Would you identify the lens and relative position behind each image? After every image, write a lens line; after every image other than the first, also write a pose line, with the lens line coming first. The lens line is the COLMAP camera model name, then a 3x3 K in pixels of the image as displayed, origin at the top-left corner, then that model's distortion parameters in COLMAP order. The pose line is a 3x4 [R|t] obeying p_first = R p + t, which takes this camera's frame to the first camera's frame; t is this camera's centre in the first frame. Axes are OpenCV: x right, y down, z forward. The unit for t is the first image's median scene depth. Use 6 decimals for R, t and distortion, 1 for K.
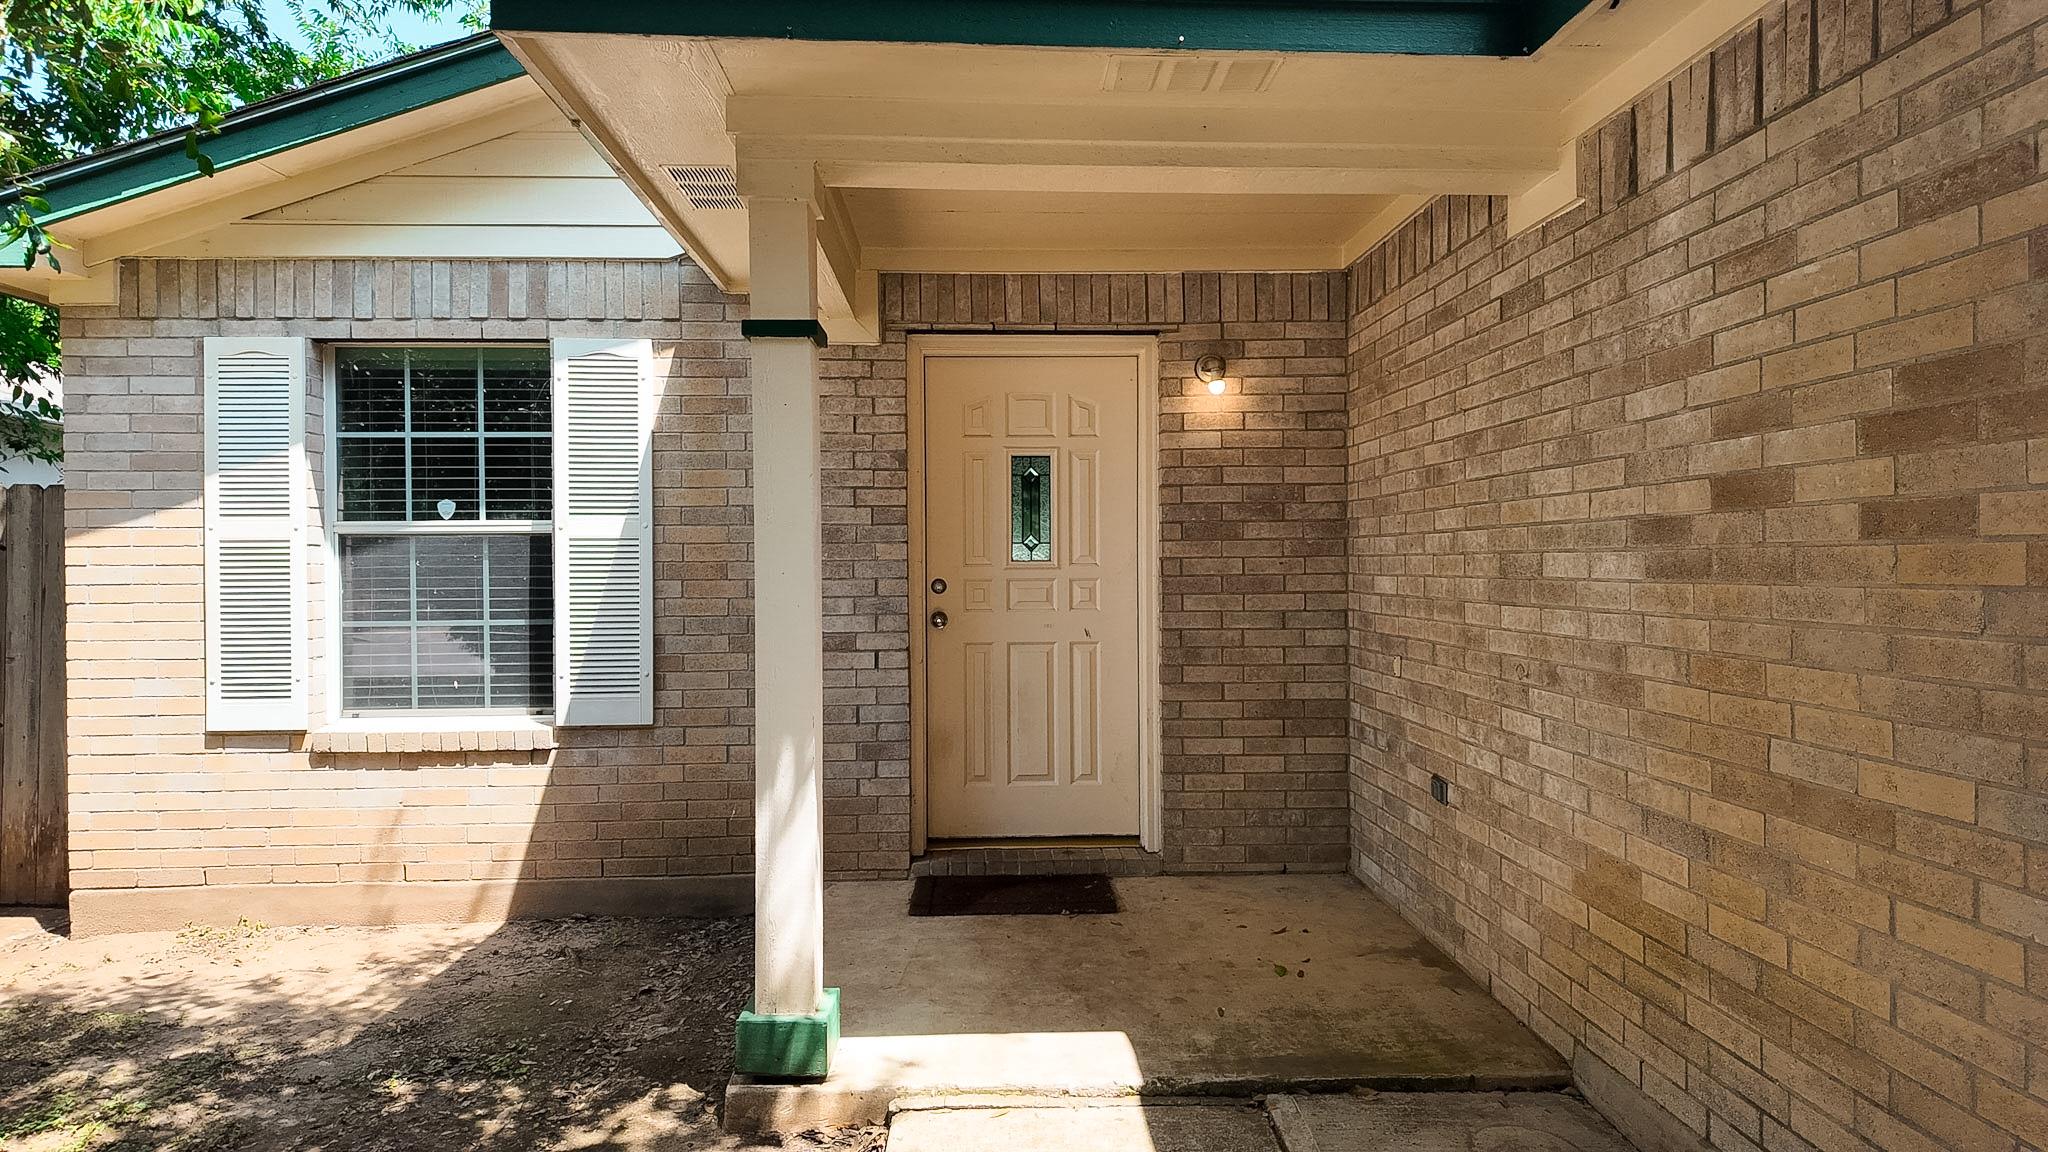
lens RADIAL K [[1184.1, 0, 1024.1], [0, 1184.1, 574.6], [0, 0, 1]] dist [0.030194, -0.031570]
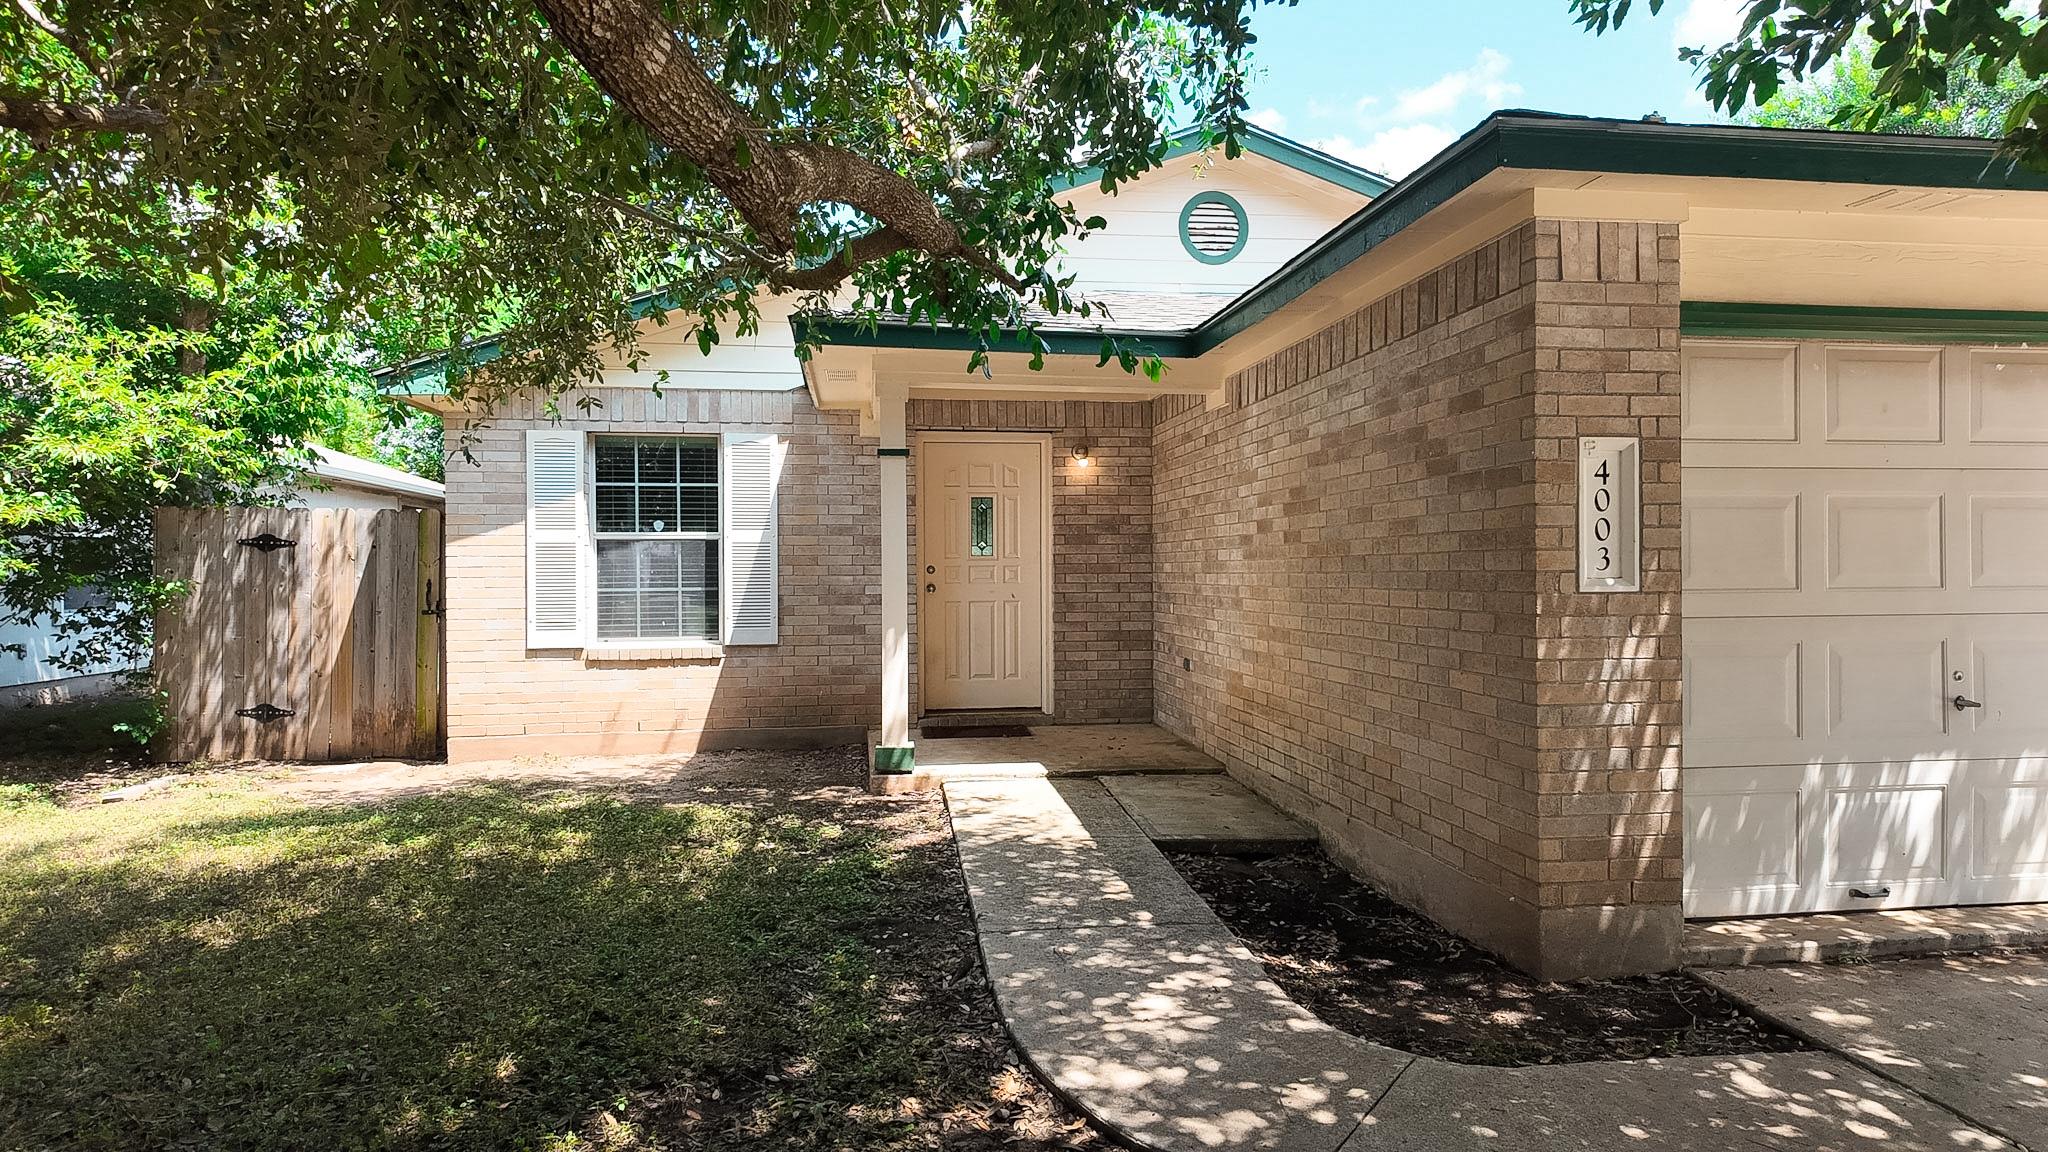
lens RADIAL K [[1184.1, 0, 1038.5], [0, 1184.1, 568.6], [0, 0, 1]] dist [0.030194, -0.031570]
pose [[0.994250, 0.001559, 0.107076, -0.108140], [-0.000303, 0.999931, -0.011750, 0.030998], [-0.107087, 0.011650, 0.994181, -0.855225]]
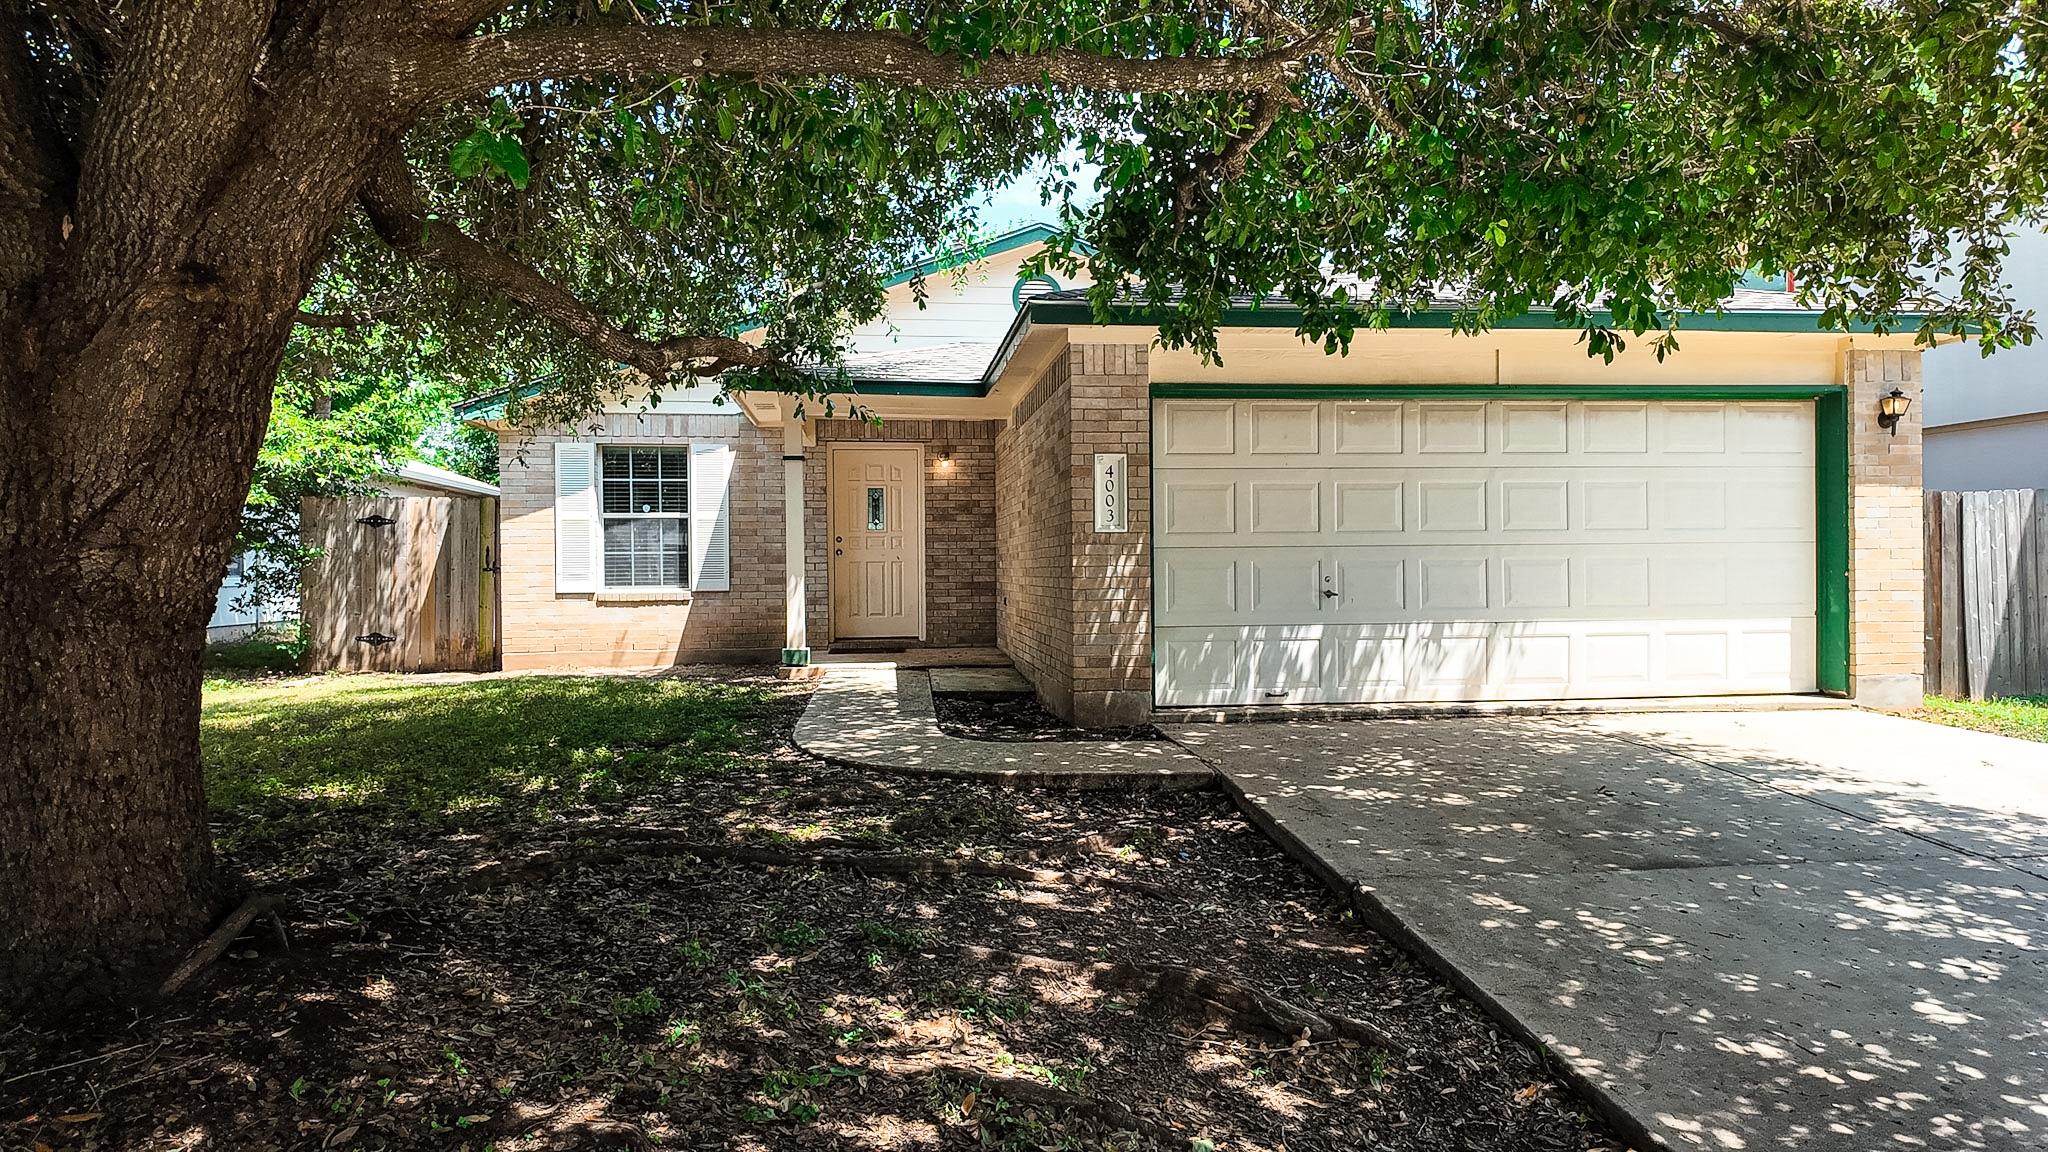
lens RADIAL K [[1184.1, 0, 1045.5], [0, 1184.1, 570.8], [0, 0, 1]] dist [0.030194, -0.031570]
pose [[0.995247, -0.002856, 0.097338, 0.129623], [0.003419, 0.999978, -0.005614, 0.098962], [-0.097320, 0.005920, 0.995236, -1.682745]]
